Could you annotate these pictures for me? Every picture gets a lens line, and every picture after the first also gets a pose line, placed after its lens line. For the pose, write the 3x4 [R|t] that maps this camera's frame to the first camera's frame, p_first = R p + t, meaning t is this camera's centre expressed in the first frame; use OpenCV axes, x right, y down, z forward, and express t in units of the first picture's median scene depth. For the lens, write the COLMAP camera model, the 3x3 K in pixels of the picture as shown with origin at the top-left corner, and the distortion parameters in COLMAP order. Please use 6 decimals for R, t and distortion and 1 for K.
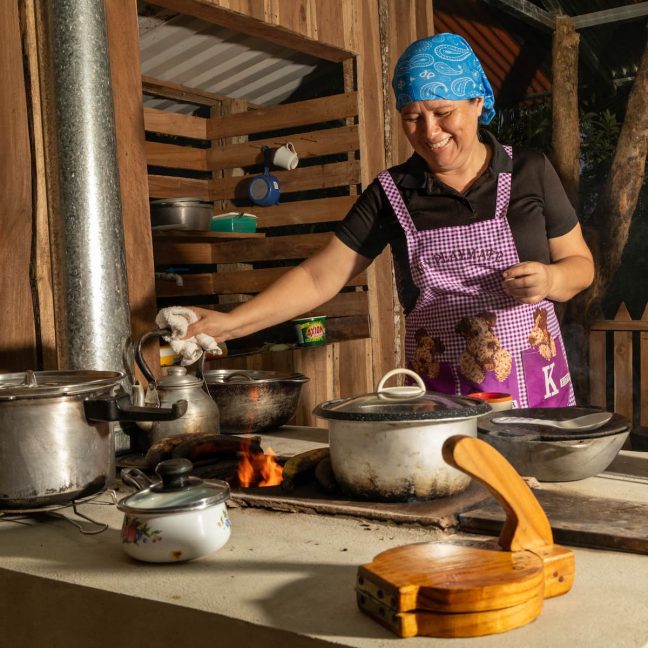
lens RADIAL K [[923.9, 0, 325.9], [0, 923.9, 324.5], [0, 0, 1]] dist [0.026327, 0.000000]
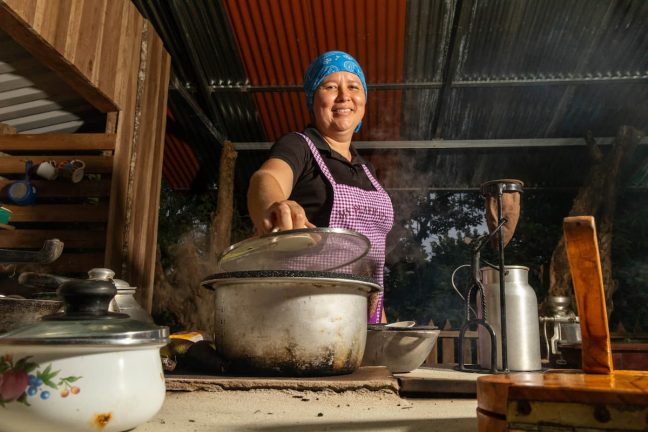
lens RADIAL K [[526.8, 0, 323.4], [0, 526.8, 209.6], [0, 0, 1]] dist [-0.010319, 0.011922]
pose [[0.849758, 0.174344, 0.497508, -0.076736], [-0.034516, 0.960105, -0.277501, 0.069449], [-0.526041, 0.218637, 0.821875, 0.208705]]
